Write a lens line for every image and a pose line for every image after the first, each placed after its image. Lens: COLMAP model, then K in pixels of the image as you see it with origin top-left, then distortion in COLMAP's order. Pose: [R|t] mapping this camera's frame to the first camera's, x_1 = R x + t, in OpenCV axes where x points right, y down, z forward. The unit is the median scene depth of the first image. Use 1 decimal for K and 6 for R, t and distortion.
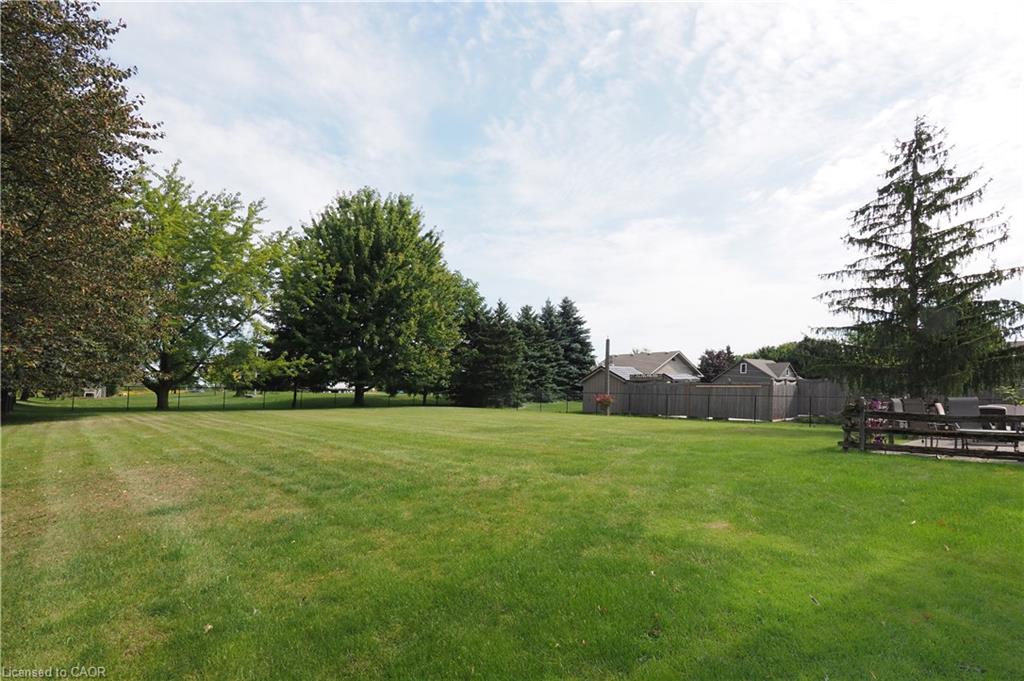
lens RADIAL K [[510.2, 0, 510.8], [0, 510.2, 343.5], [0, 0, 1]] dist [0.001841, 0.000258]
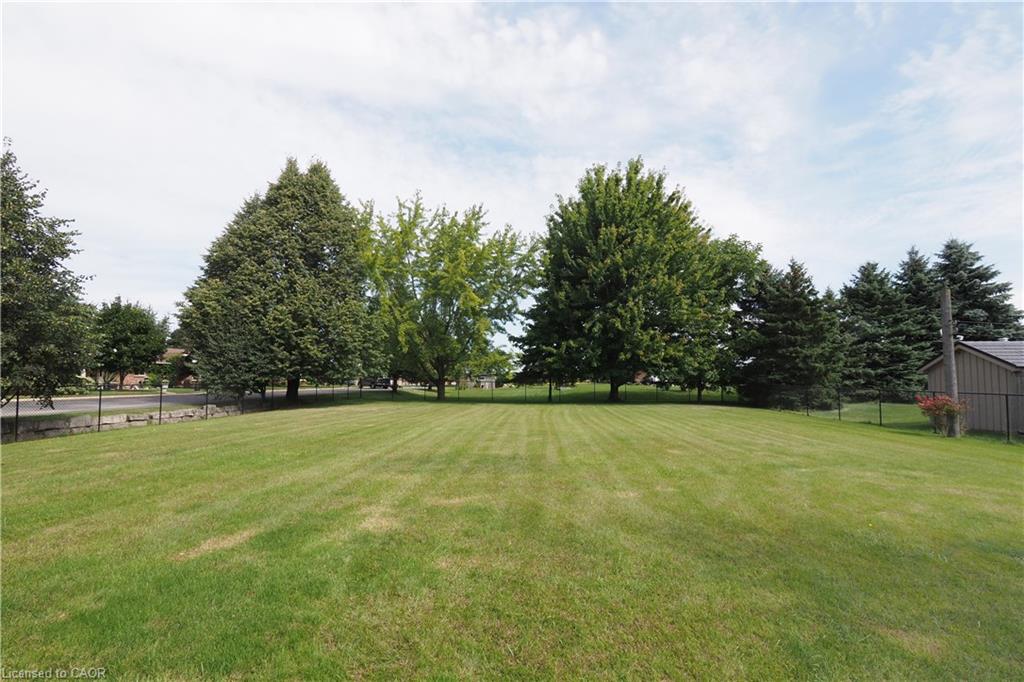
lens RADIAL K [[466.2, 0, 512.8], [0, 466.2, 335.7], [0, 0, 1]] dist [0.003903, 0.000738]
pose [[0.712980, -0.071073, -0.697573, 0.130090], [0.064047, 0.997292, -0.036149, 0.017525], [0.698253, -0.018904, 0.715601, 0.209150]]
